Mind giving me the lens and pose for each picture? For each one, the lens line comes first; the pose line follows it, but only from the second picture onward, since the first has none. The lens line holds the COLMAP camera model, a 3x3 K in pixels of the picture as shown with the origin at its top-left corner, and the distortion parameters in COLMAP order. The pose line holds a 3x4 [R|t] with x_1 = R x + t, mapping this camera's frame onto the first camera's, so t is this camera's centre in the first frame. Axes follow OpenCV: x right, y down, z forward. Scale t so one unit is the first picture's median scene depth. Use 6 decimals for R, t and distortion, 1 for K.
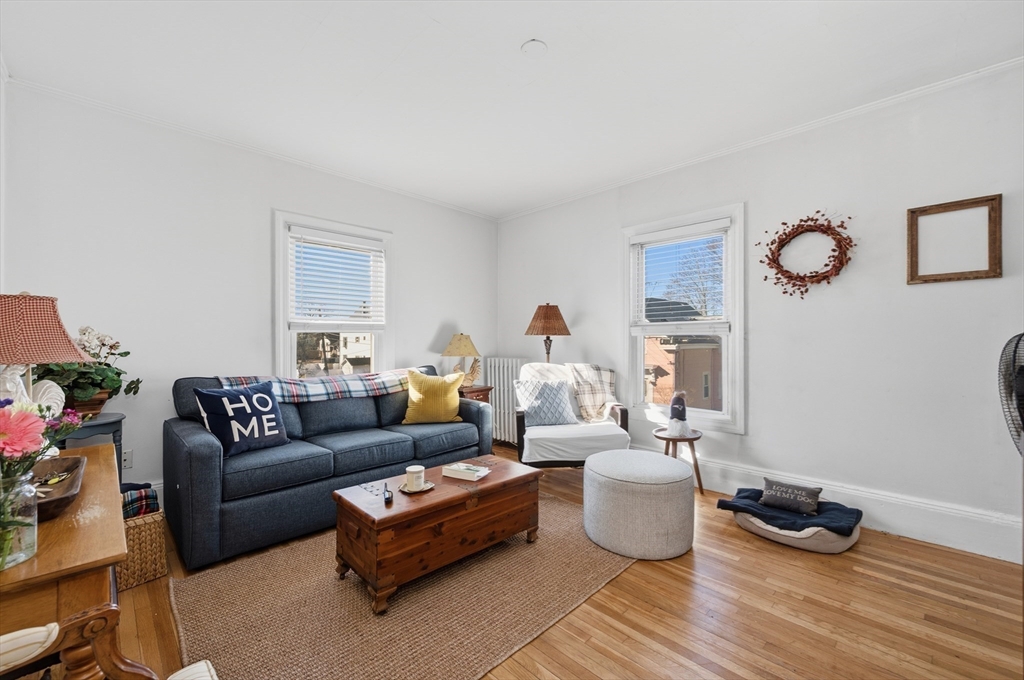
lens RADIAL K [[408.3, 0, 506.5], [0, 408.3, 341.9], [0, 0, 1]] dist [0.001938, 0.000200]
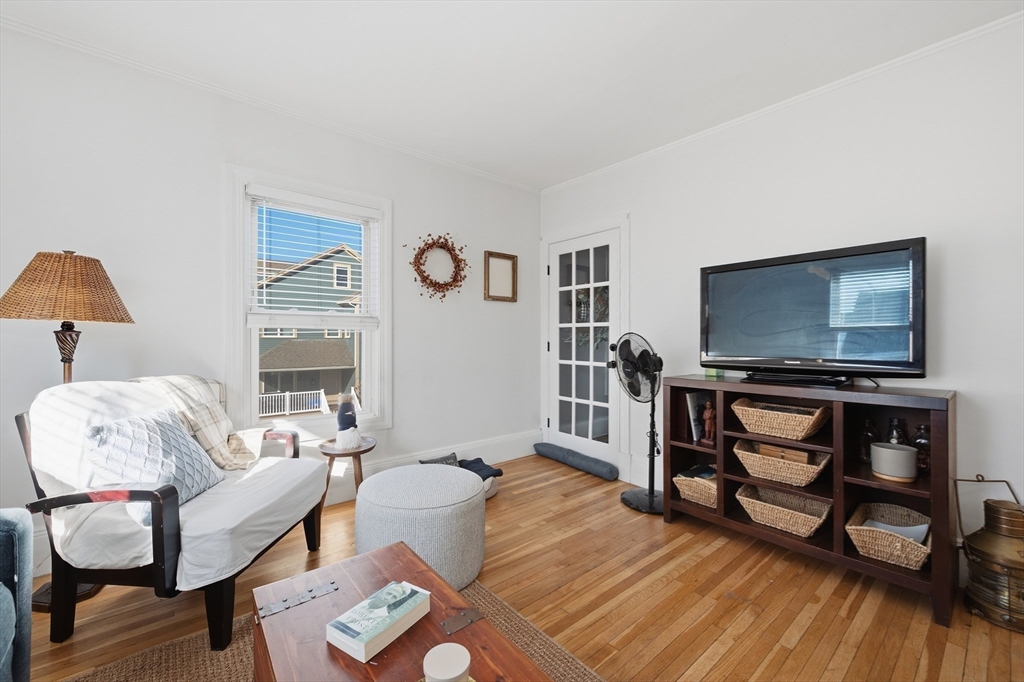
lens RADIAL K [[408.3, 0, 506.5], [0, 408.3, 342.9], [0, 0, 1]] dist [0.001938, 0.000200]
pose [[0.090346, -0.009487, 0.995865, -0.483676], [-0.004881, 0.999938, 0.009969, 0.002283], [-0.995898, -0.005762, 0.090294, 0.729525]]
